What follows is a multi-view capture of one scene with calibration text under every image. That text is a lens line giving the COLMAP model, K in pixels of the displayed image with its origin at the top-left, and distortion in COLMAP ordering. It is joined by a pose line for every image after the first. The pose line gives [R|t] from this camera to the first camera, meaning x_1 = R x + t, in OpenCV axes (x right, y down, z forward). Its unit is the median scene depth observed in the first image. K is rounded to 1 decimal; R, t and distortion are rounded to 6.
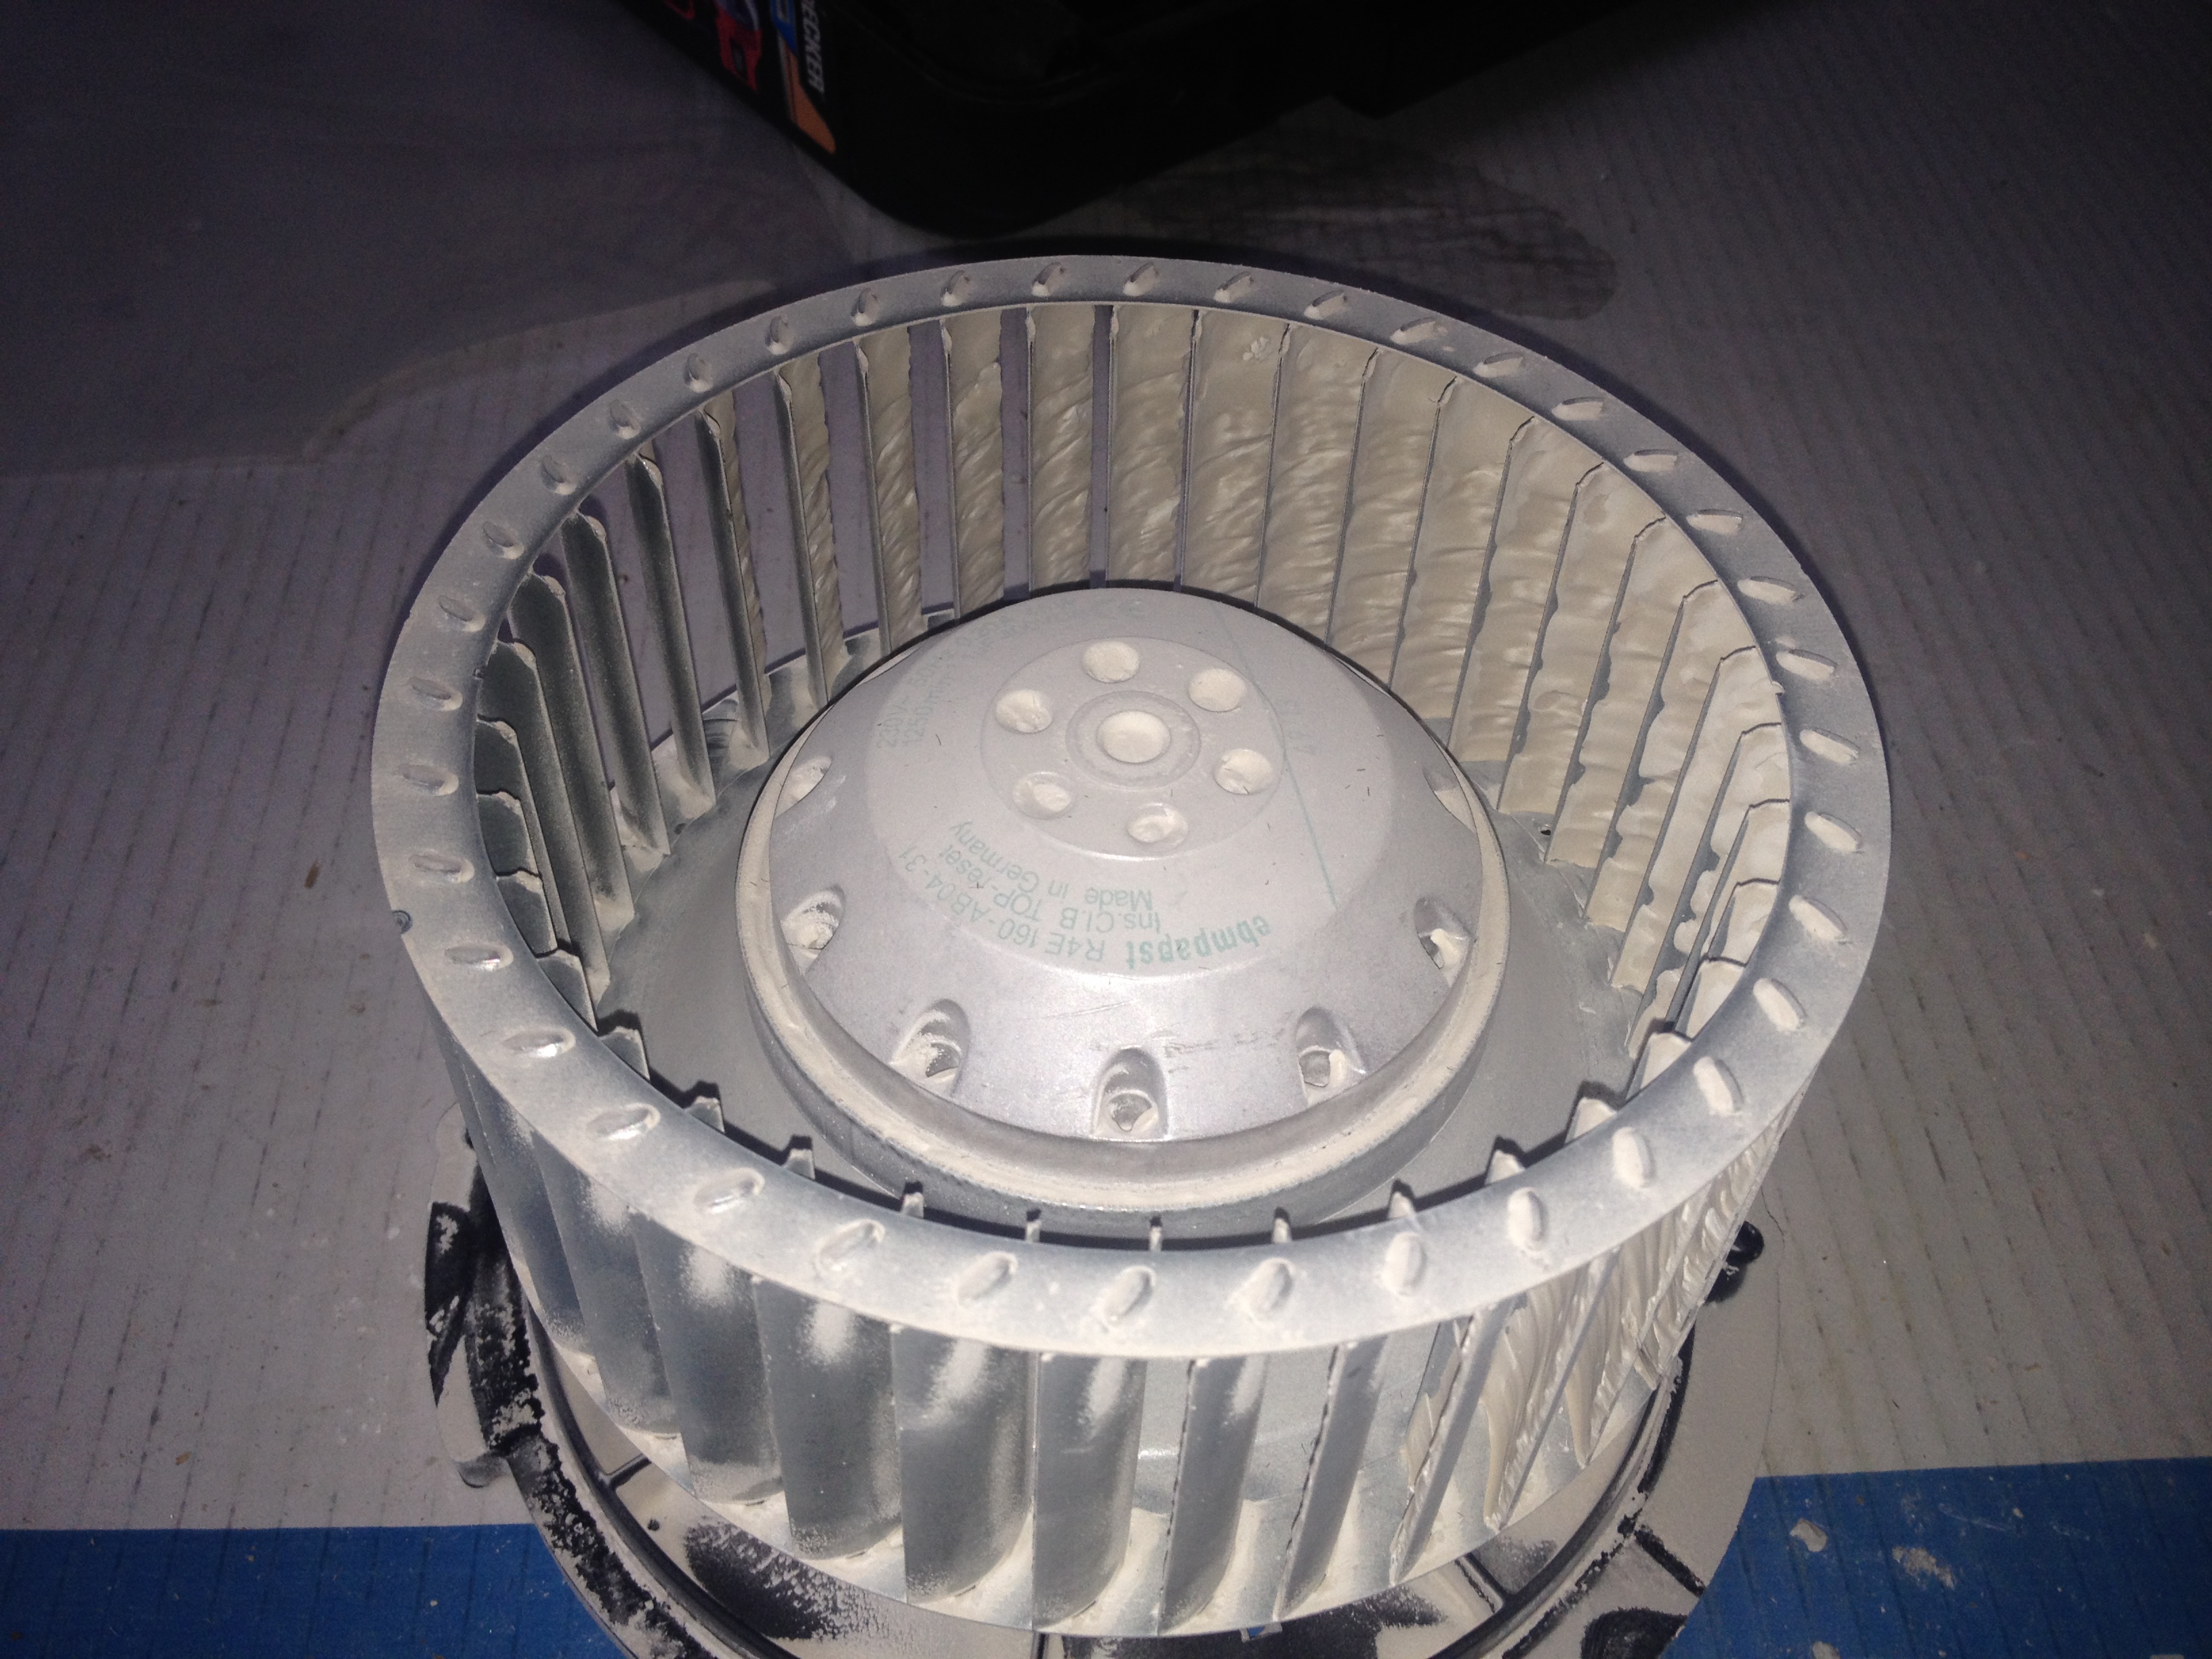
lens RADIAL K [[2221.1, 0, 1106.0], [0, 2221.1, 829.5], [0, 0, 1]] dist [0.012594, -0.281218]
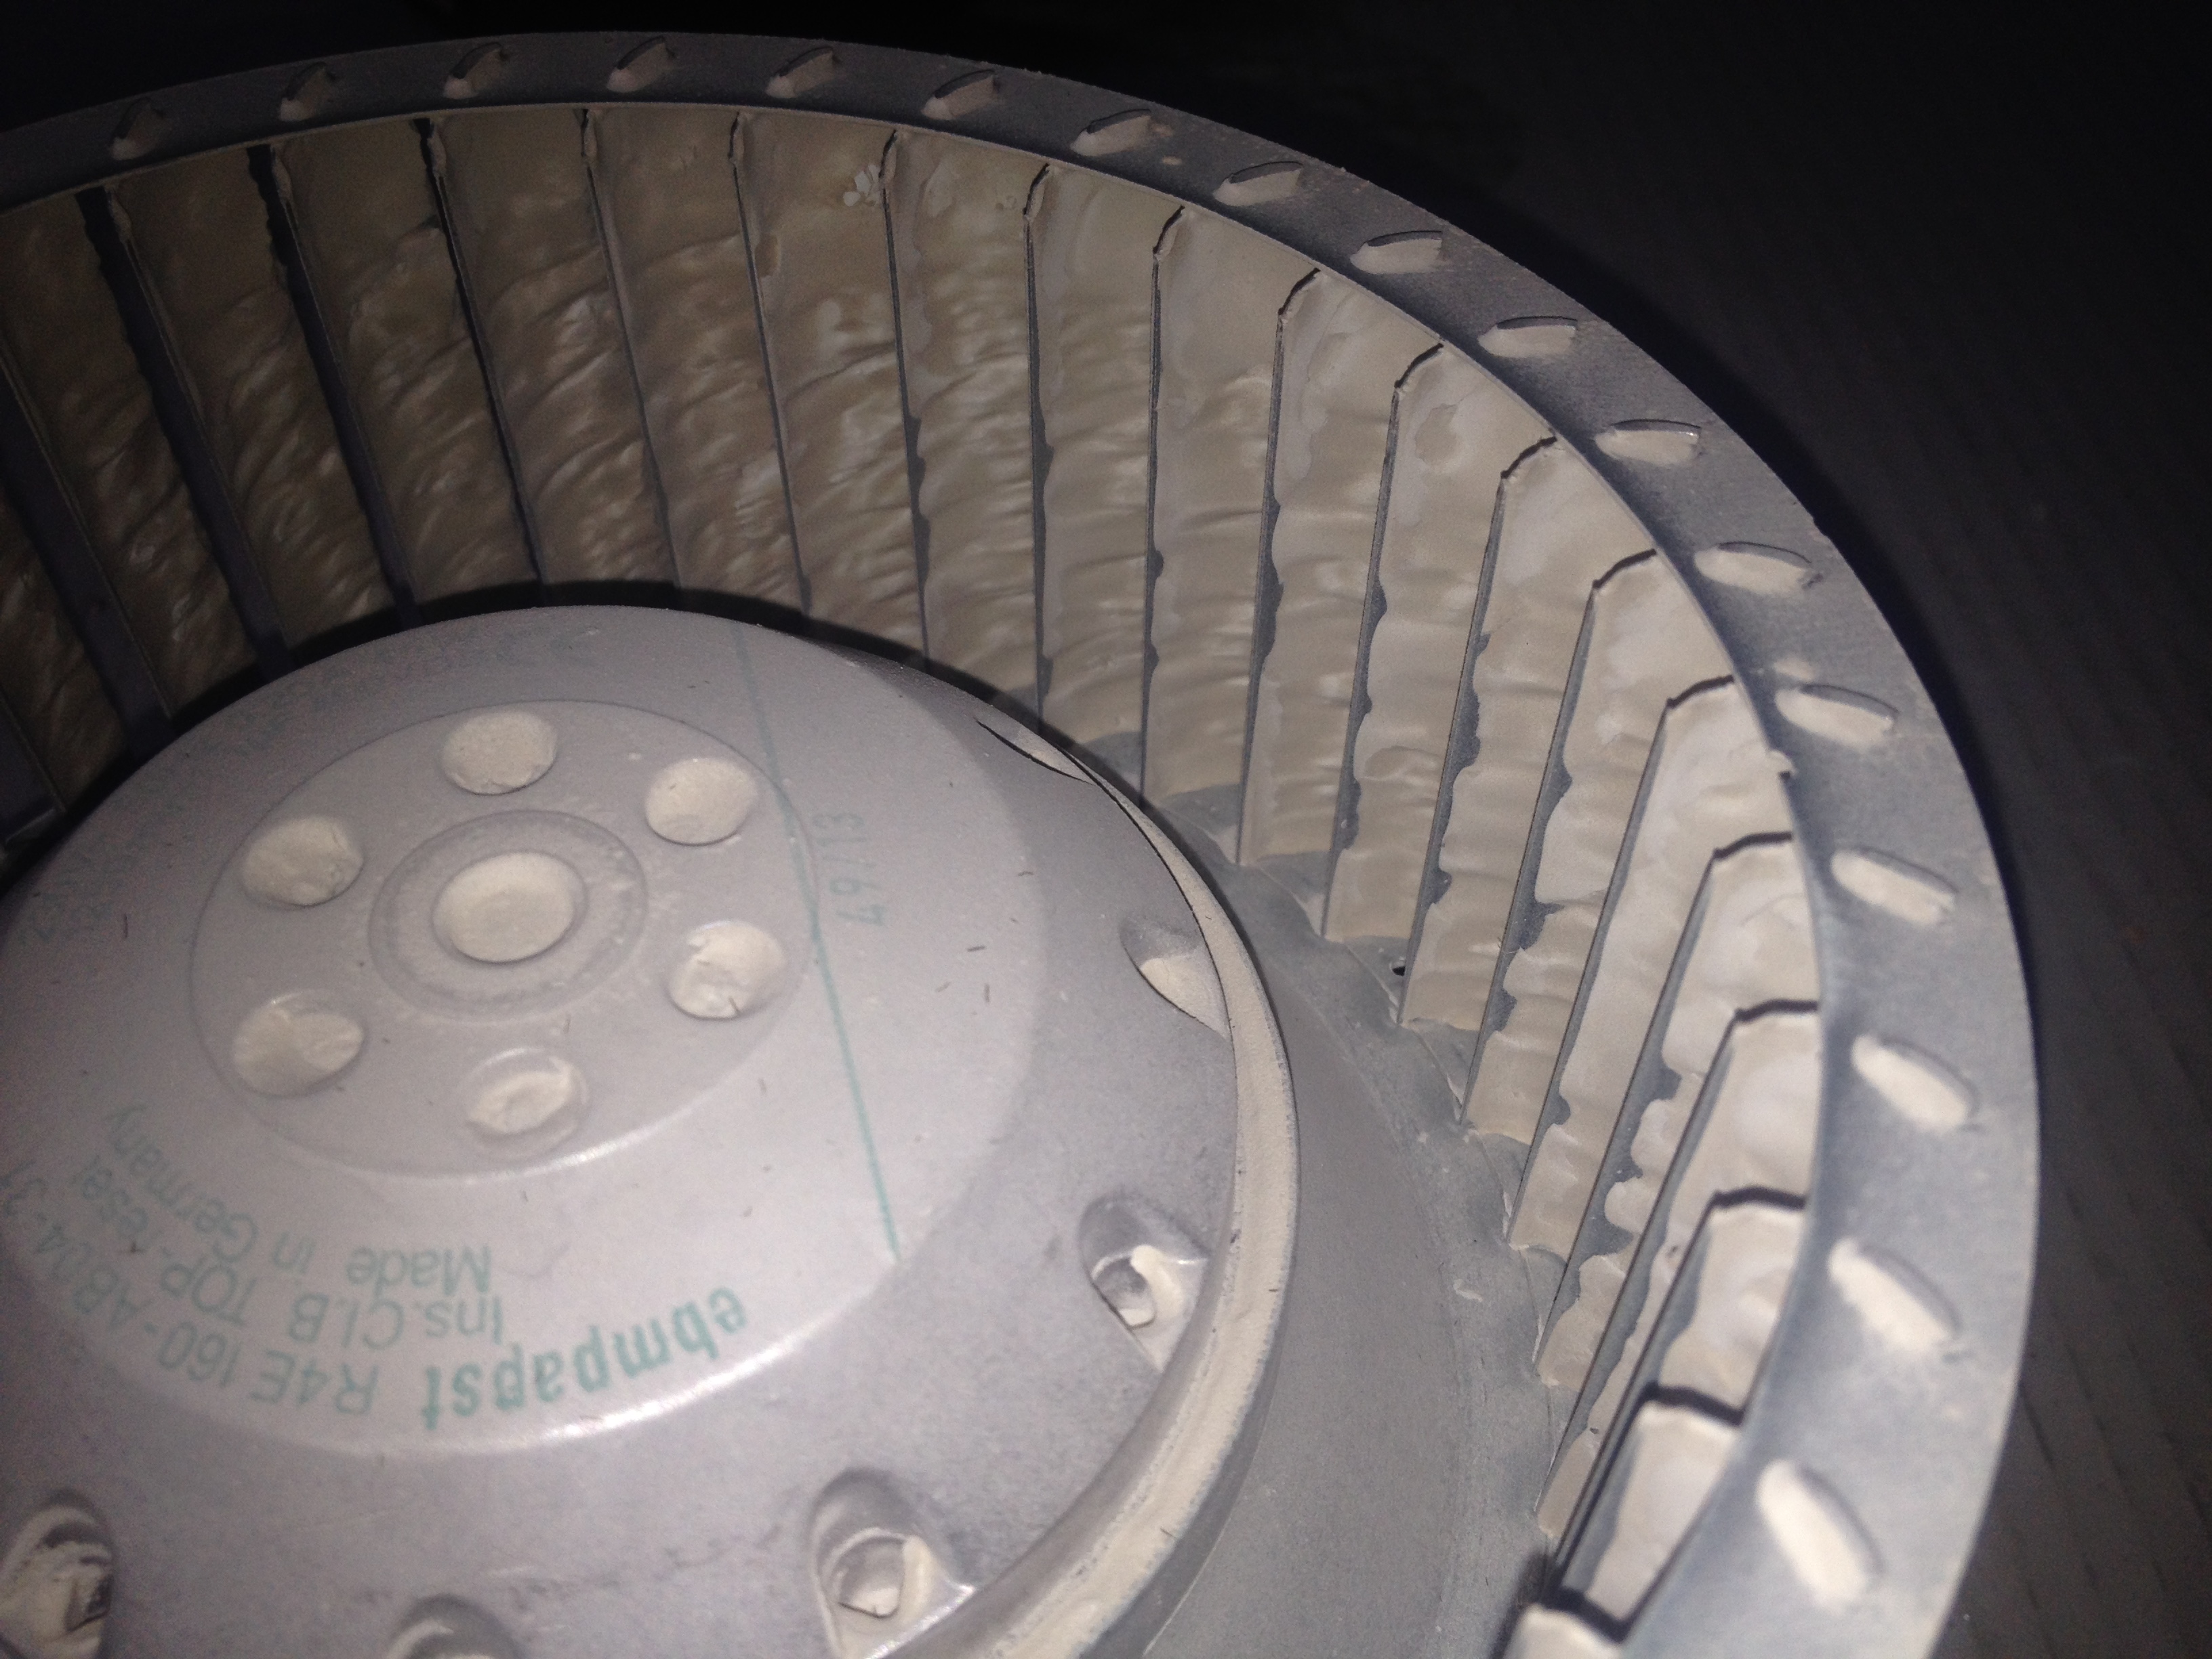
lens RADIAL K [[2225.2, 0, 1110.4], [0, 2225.2, 791.7], [0, 0, 1]] dist [0.031615, -0.291828]
pose [[0.999271, -0.036608, 0.010840, 0.126298], [0.036703, 0.999288, -0.008762, -0.050965], [-0.010512, 0.009154, 0.999903, 0.432374]]
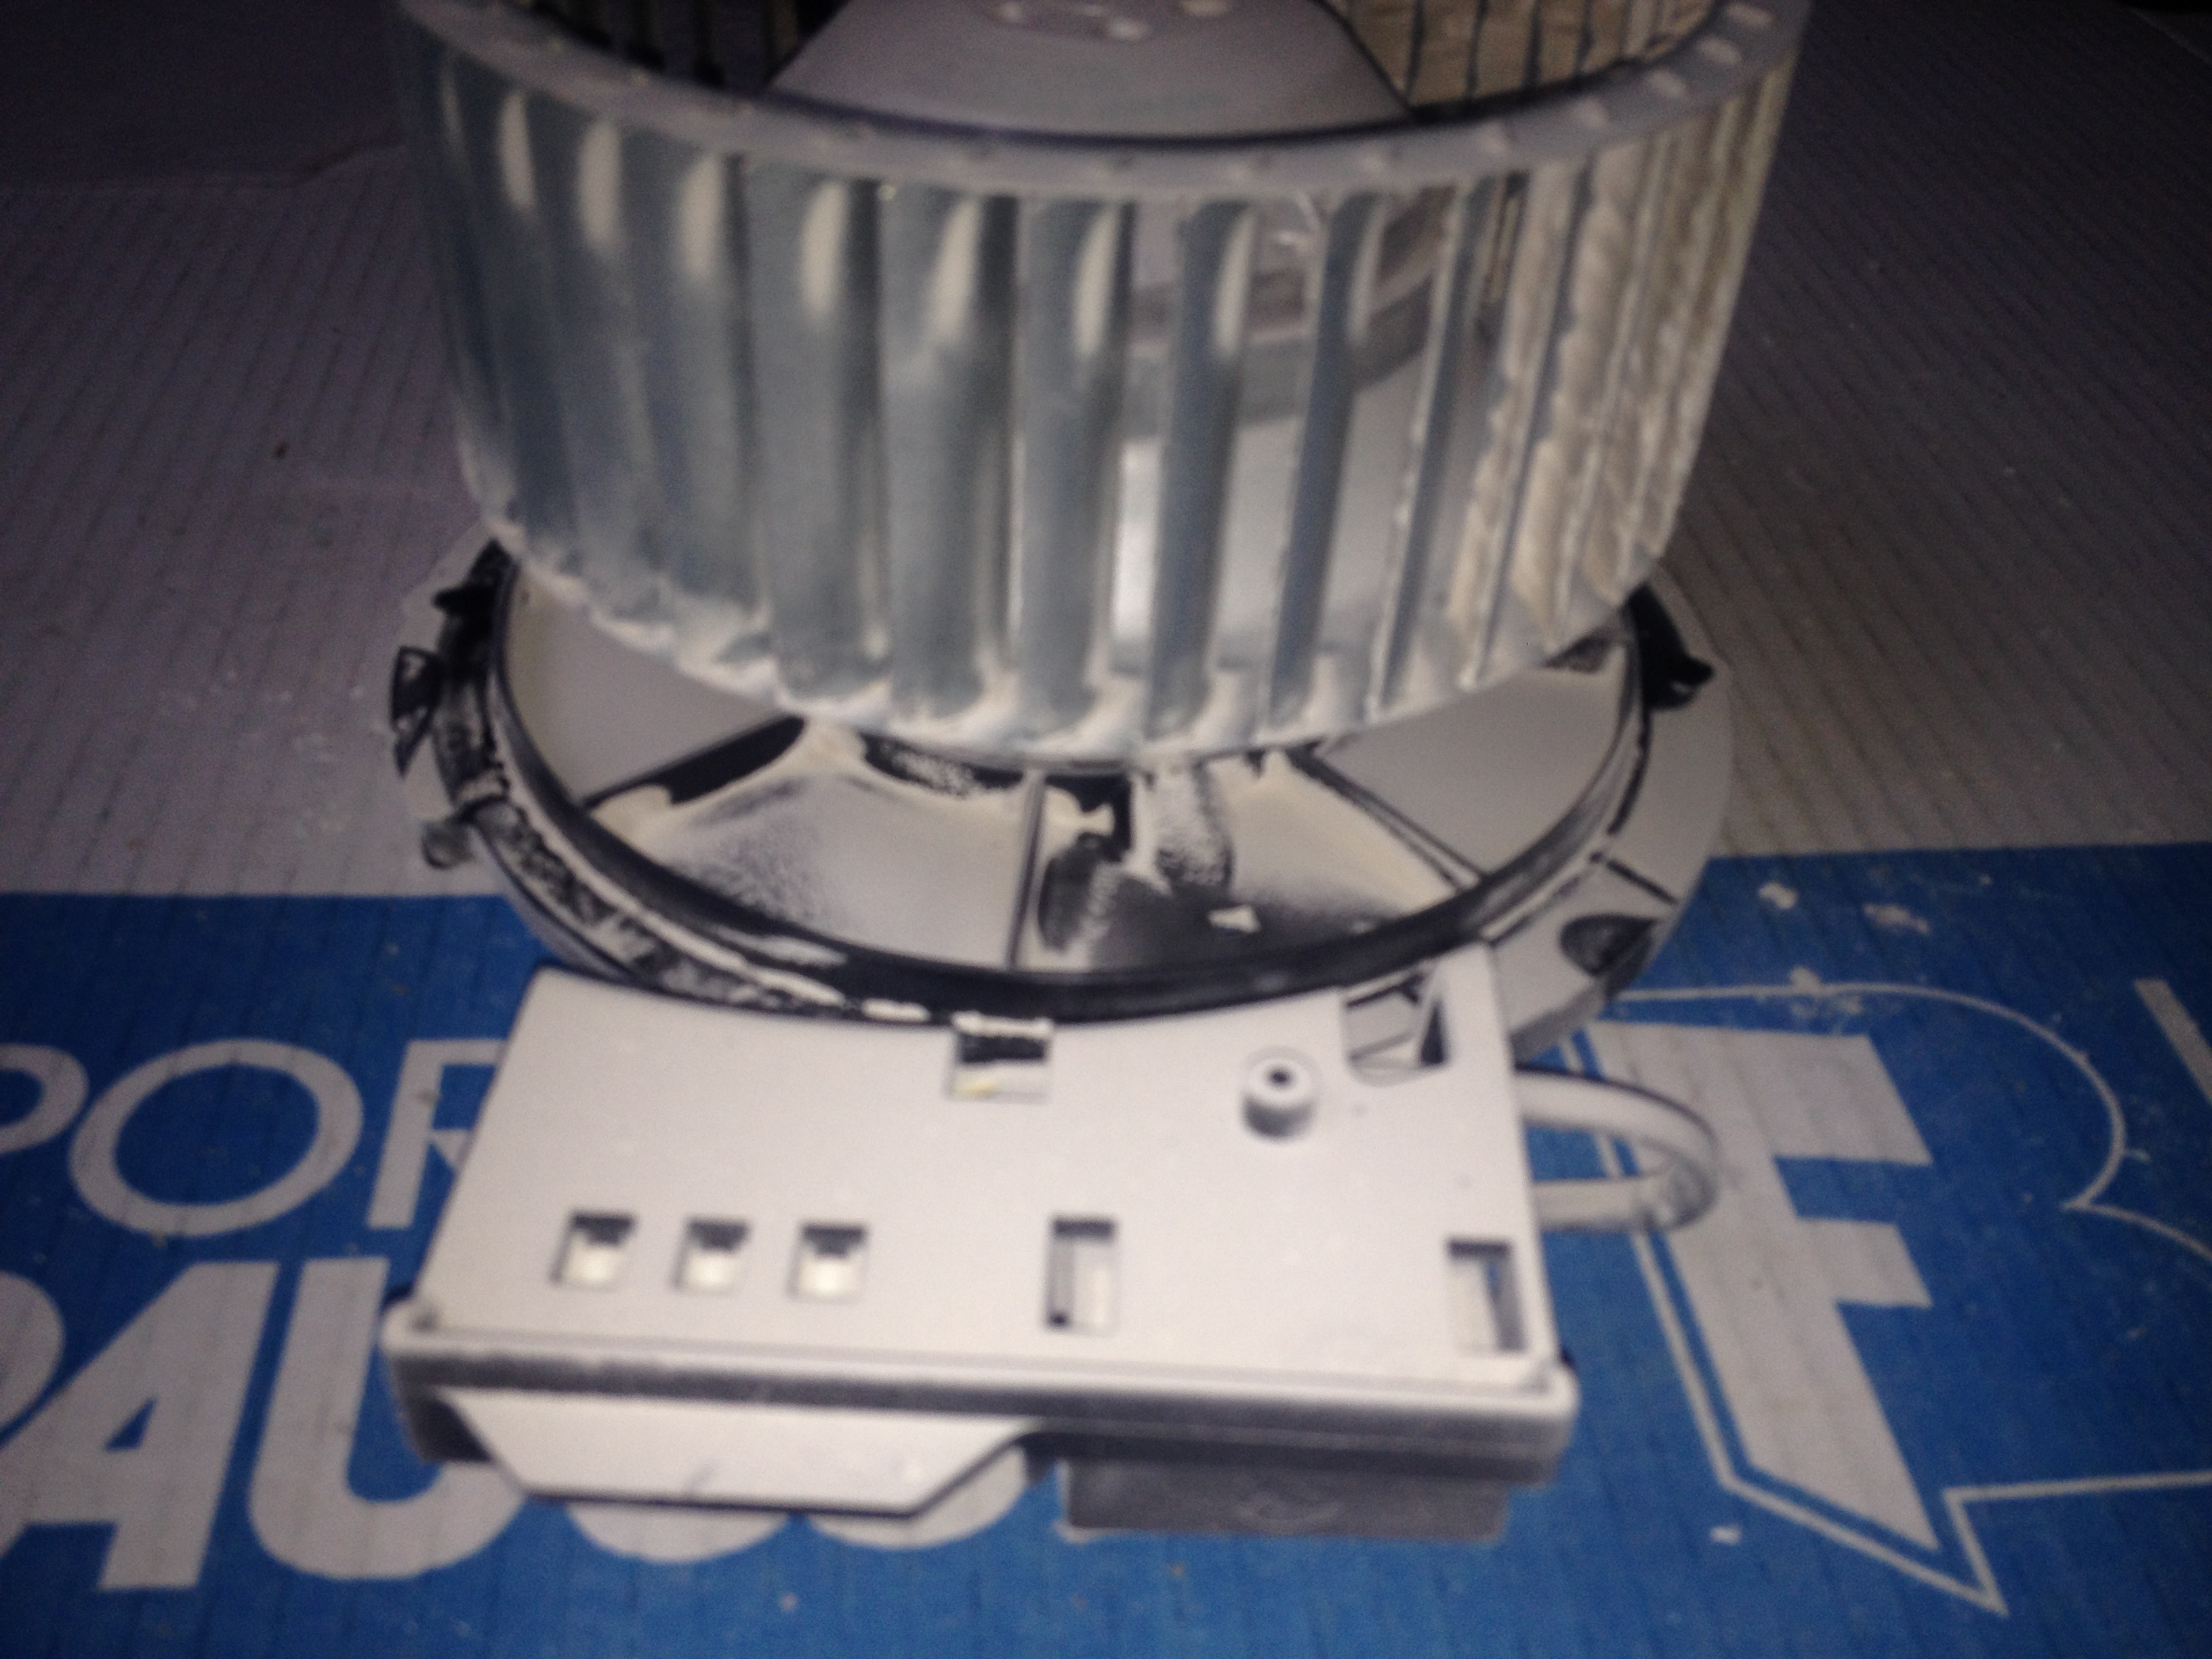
lens RADIAL K [[2225.2, 0, 1110.4], [0, 2225.2, 791.7], [0, 0, 1]] dist [0.031615, -0.291828]
pose [[0.999072, -0.007141, 0.042482, -0.029052], [0.013599, 0.988021, -0.153722, 0.443124], [-0.040875, 0.154157, 0.987200, 0.001925]]
